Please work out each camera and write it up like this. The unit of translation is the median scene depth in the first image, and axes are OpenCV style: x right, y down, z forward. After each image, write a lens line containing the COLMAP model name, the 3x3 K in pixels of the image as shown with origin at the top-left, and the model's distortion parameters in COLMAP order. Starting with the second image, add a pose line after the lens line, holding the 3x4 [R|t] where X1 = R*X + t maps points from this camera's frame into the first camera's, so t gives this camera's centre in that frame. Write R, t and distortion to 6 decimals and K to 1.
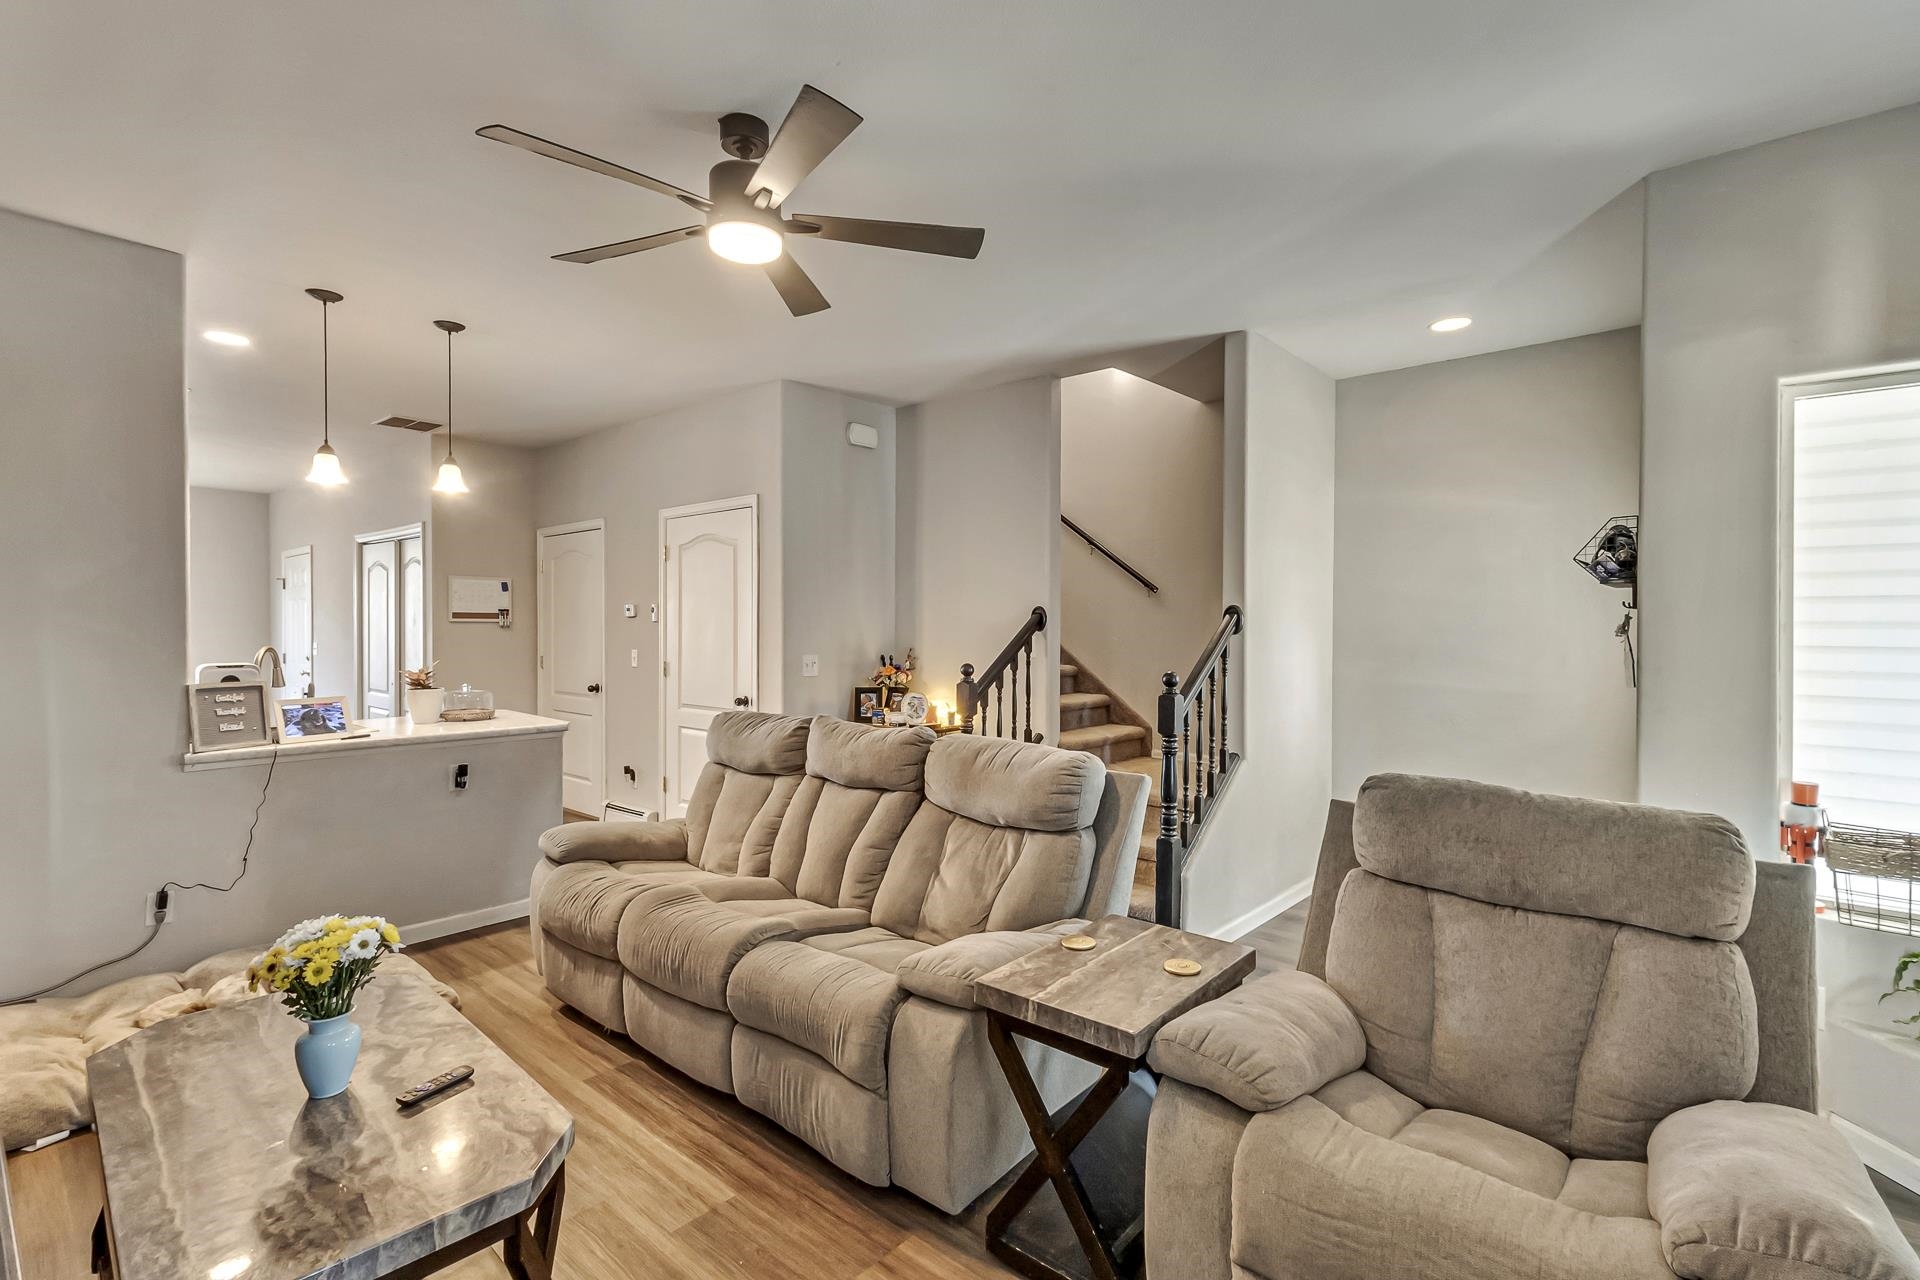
lens RADIAL K [[889.8, 0, 958.0], [0, 889.8, 623.0], [0, 0, 1]] dist [0.012907, -0.000307]
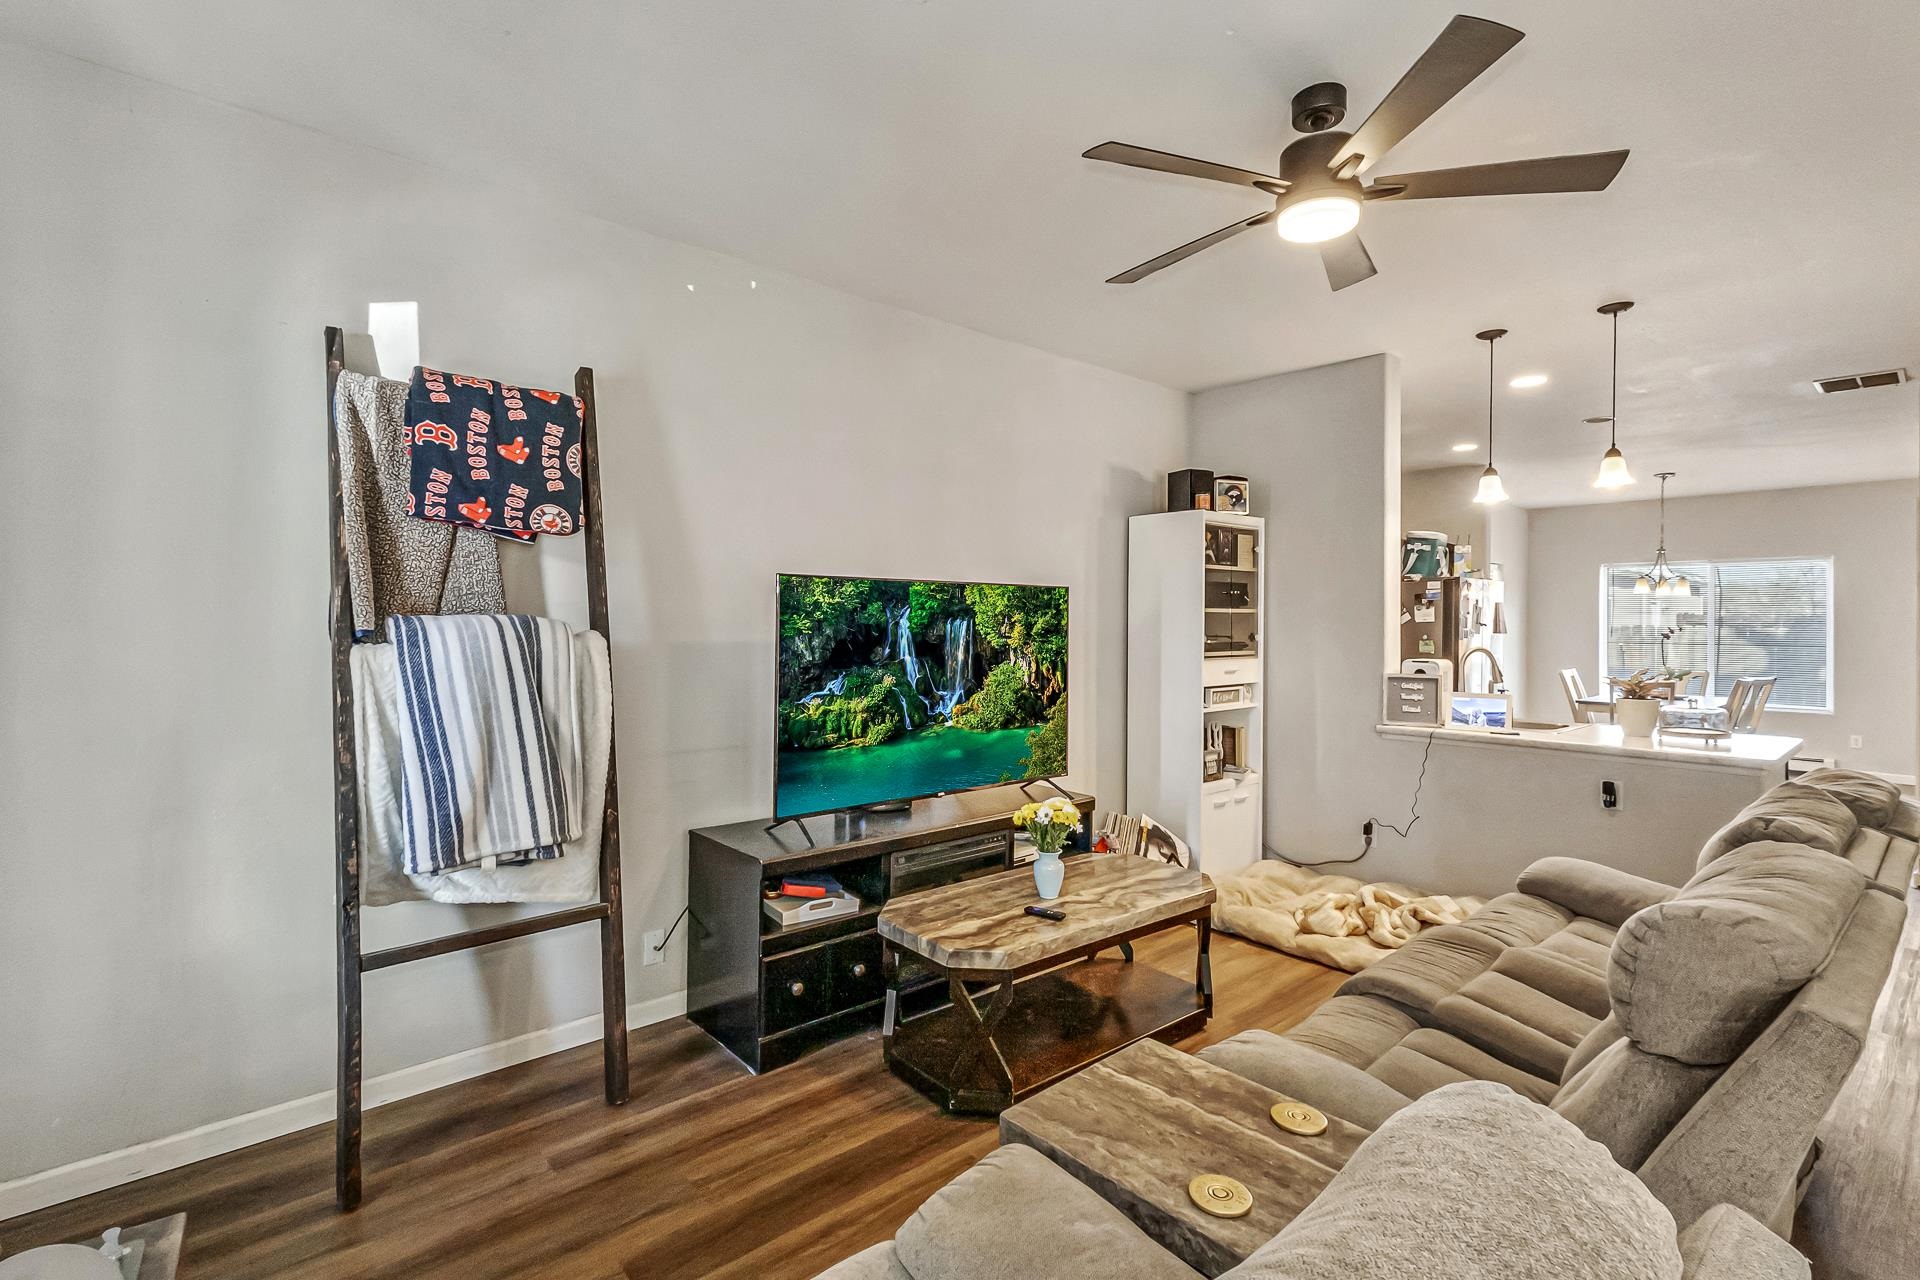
lens RADIAL K [[889.8, 0, 958.0], [0, 889.8, 623.0], [0, 0, 1]] dist [0.012907, -0.000307]
pose [[-0.136882, -0.003025, -0.990583, 0.549962], [-0.001735, 0.999995, -0.002814, -0.000961], [0.990586, 0.001334, -0.136886, 0.567222]]
